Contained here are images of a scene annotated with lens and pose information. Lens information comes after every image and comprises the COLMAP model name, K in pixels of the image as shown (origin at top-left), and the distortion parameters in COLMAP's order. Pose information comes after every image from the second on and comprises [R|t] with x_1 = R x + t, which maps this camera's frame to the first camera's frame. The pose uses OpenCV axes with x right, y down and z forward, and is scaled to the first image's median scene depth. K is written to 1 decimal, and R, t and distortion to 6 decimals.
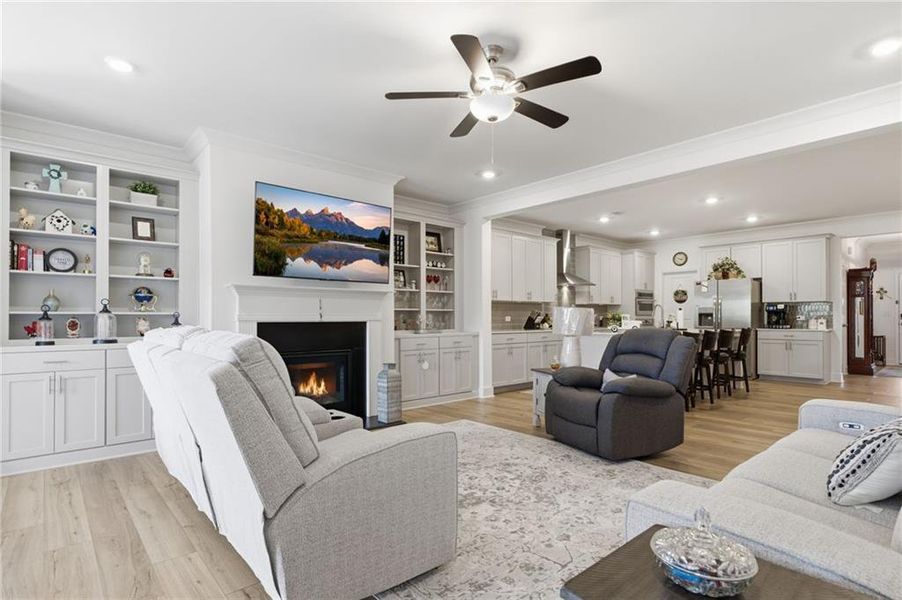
lens RADIAL K [[461.5, 0, 428.9], [0, 461.5, 311.6], [0, 0, 1]] dist [-0.031155, 0.000199]
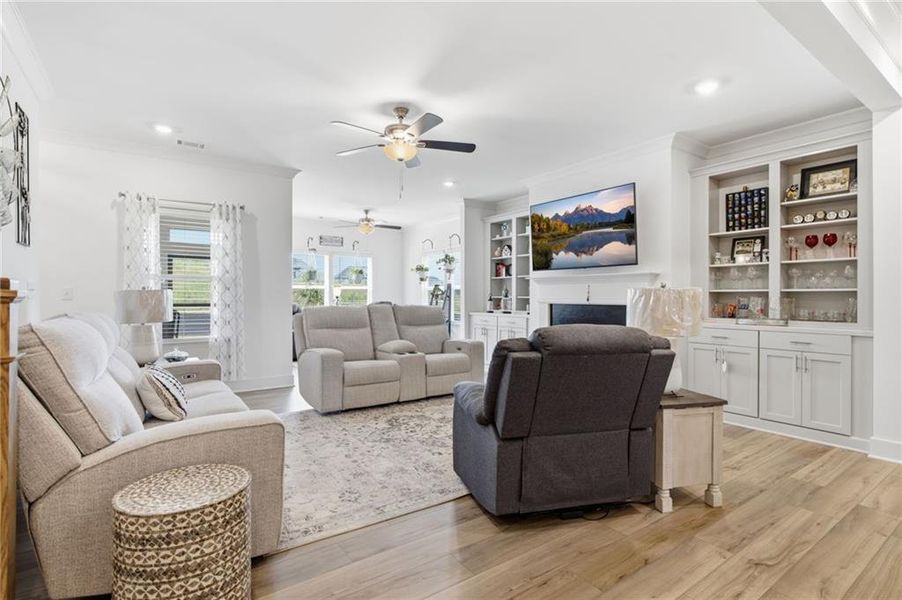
lens RADIAL K [[438.8, 0, 451.0], [0, 438.8, 300.0], [0, 0, 1]] dist [-0.032527, 0.000312]
pose [[-0.085668, 0.003764, -0.996317, 0.940065], [0.003022, 0.999989, 0.003518, 0.007971], [0.996319, -0.002709, -0.085678, 0.831964]]
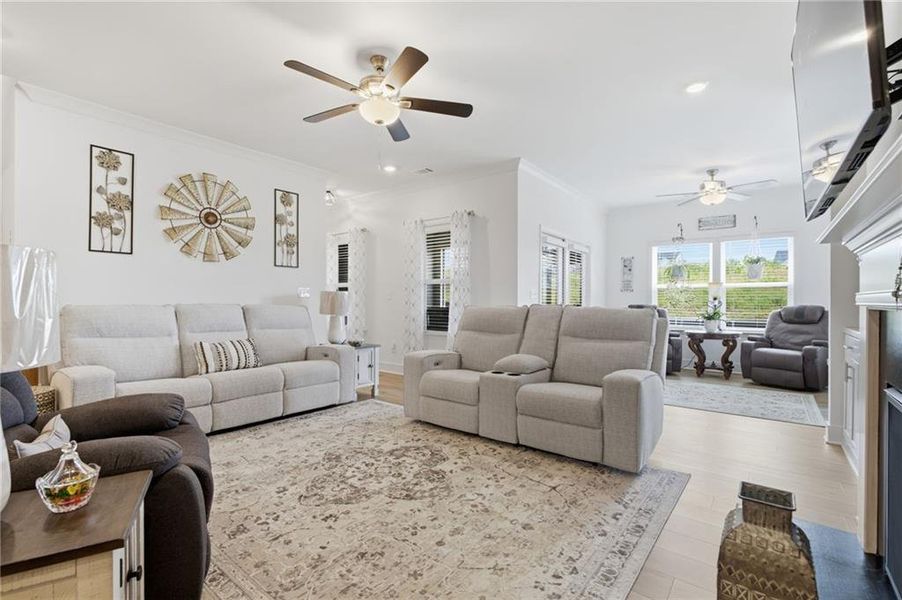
lens RADIAL K [[408.8, 0, 441.2], [0, 408.8, 302.8], [0, 0, 1]] dist [-0.002505, -0.000224]
pose [[-0.978524, -0.002671, -0.206118, 0.129776], [-0.003674, 0.999983, 0.004481, 0.013686], [0.206102, 0.005142, -0.978517, 1.317830]]
